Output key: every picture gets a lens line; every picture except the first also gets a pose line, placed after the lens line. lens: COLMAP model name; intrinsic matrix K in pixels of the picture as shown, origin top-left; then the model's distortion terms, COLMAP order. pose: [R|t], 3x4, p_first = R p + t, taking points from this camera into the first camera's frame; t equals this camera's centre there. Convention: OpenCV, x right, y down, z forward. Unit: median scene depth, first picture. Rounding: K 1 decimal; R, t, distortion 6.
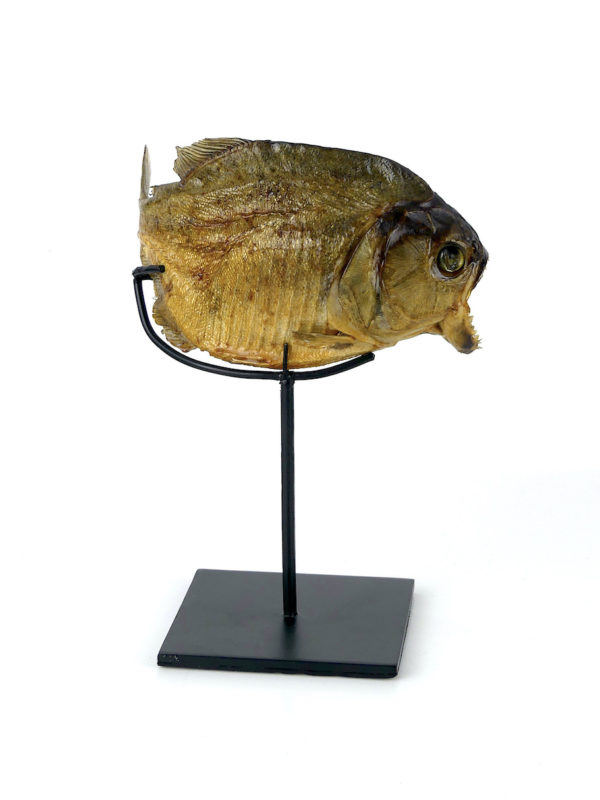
lens RADIAL K [[1893.9, 0, 300.0], [0, 1893.9, 400.0], [0, 0, 1]] dist [0.045692, 0.032744]
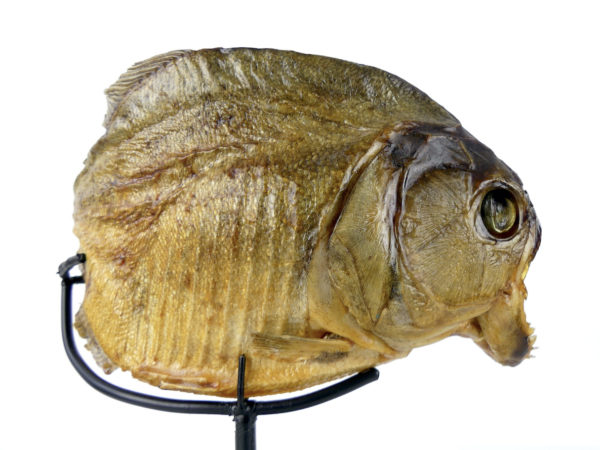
lens RADIAL K [[523.7, 0, 319.2], [0, 523.7, 224.4], [0, 0, 1]] dist [-0.039142, -0.000033]
pose [[0.997991, -0.002926, 0.063295, 0.007491], [0.022983, 0.947622, -0.318567, -0.015191], [-0.059047, 0.319381, 0.945785, 0.829857]]
